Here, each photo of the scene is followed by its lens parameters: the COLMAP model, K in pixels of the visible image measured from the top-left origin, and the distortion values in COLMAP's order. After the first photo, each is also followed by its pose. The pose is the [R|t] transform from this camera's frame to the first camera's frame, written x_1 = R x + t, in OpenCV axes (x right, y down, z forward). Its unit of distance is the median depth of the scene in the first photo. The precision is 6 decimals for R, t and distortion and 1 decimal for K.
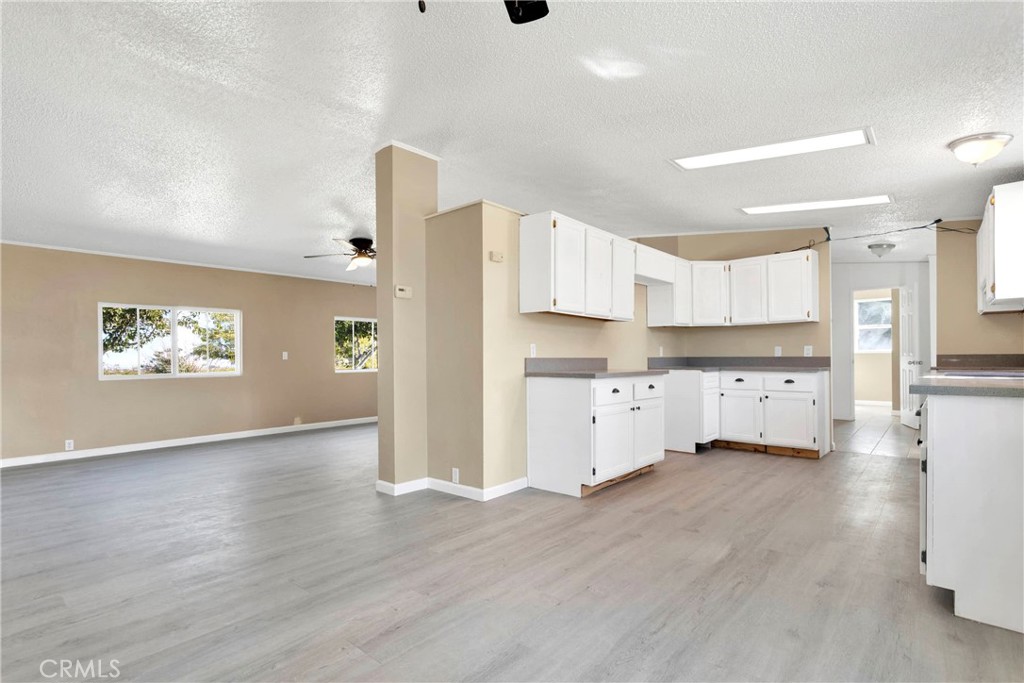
lens RADIAL K [[490.1, 0, 516.2], [0, 490.1, 358.3], [0, 0, 1]] dist [0.002440, 0.000704]
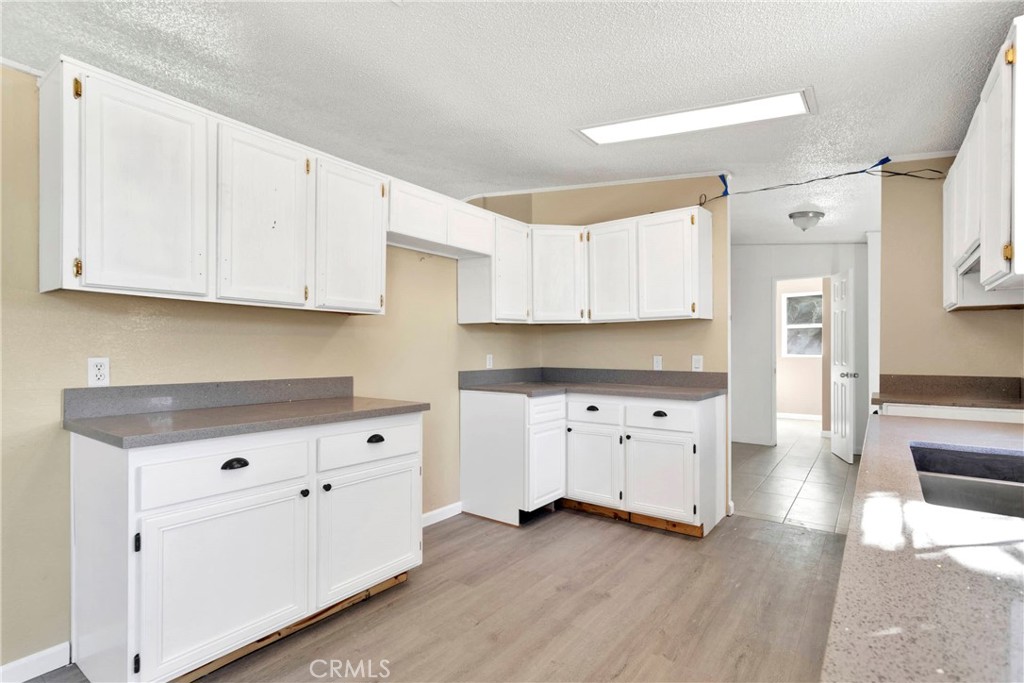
lens RADIAL K [[492.0, 0, 515.5], [0, 492.0, 353.9], [0, 0, 1]] dist [0.000195, 0.000455]
pose [[0.996412, 0.007094, 0.084341, 0.314169], [-0.007398, 0.999967, 0.003293, -0.029779], [-0.084315, -0.003905, 0.996432, 0.382885]]
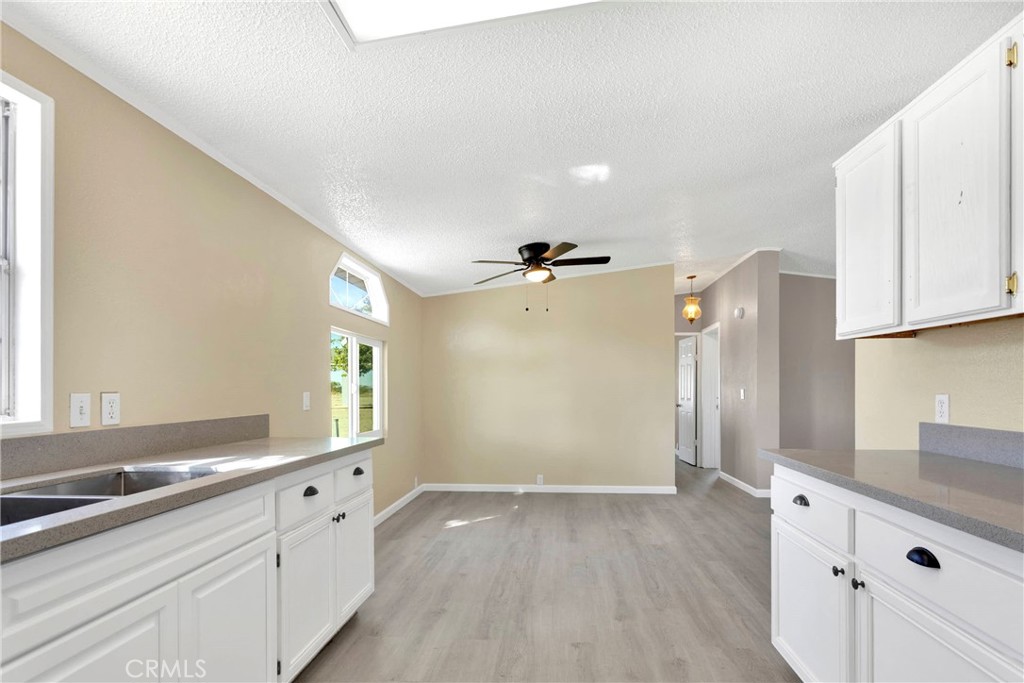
lens RADIAL K [[498.3, 0, 513.3], [0, 498.3, 375.1], [0, 0, 1]] dist [-0.000460, -0.000033]
pose [[-0.812327, -0.005620, -0.583175, 0.516642], [0.005564, 0.999833, -0.017386, -0.033266], [0.583176, -0.017367, -0.812160, 0.906230]]
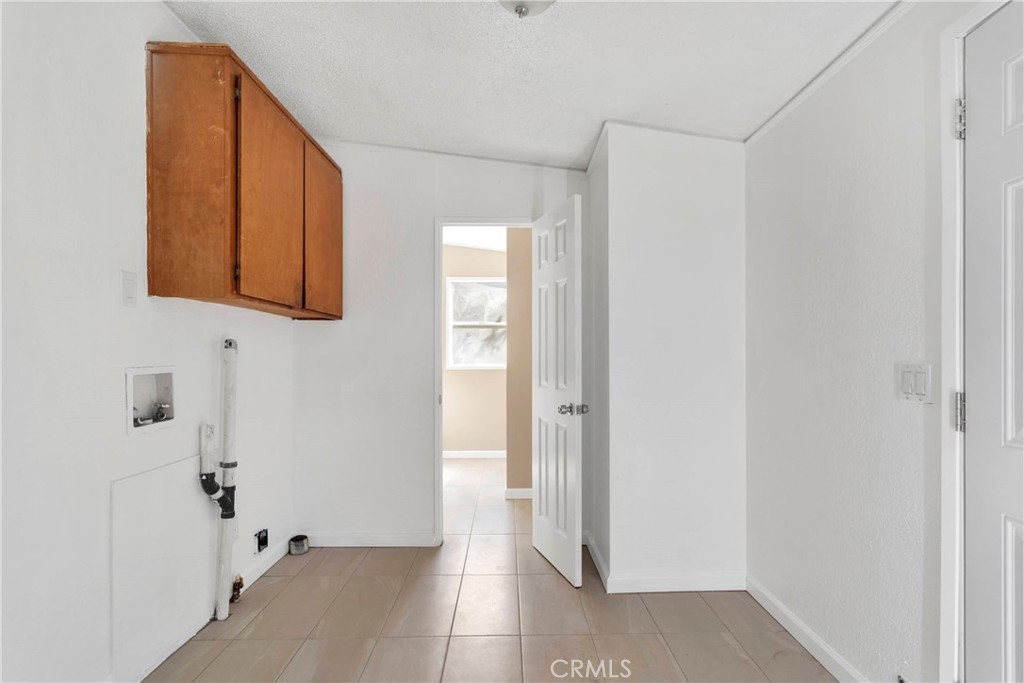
lens RADIAL K [[490.1, 0, 516.2], [0, 490.1, 358.3], [0, 0, 1]] dist [0.002440, 0.000704]
pose [[0.742058, 0.009350, 0.670271, 0.696042], [-0.002815, 0.999937, -0.010833, -0.034269], [-0.670330, 0.006152, 0.742038, 0.990959]]
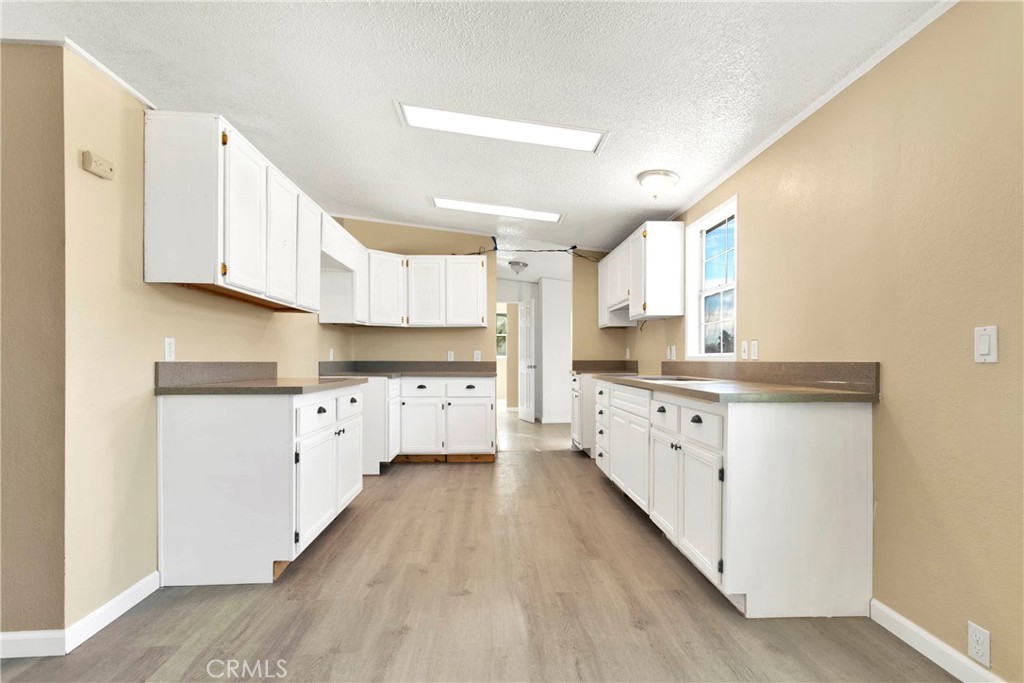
lens RADIAL K [[491.5, 0, 514.1], [0, 491.5, 361.5], [0, 0, 1]] dist [0.001579, 0.000290]
pose [[0.717979, 0.004298, 0.696051, -0.062008], [-0.003222, 0.999991, -0.002852, -0.000748], [-0.696057, -0.000195, 0.717986, 0.232531]]
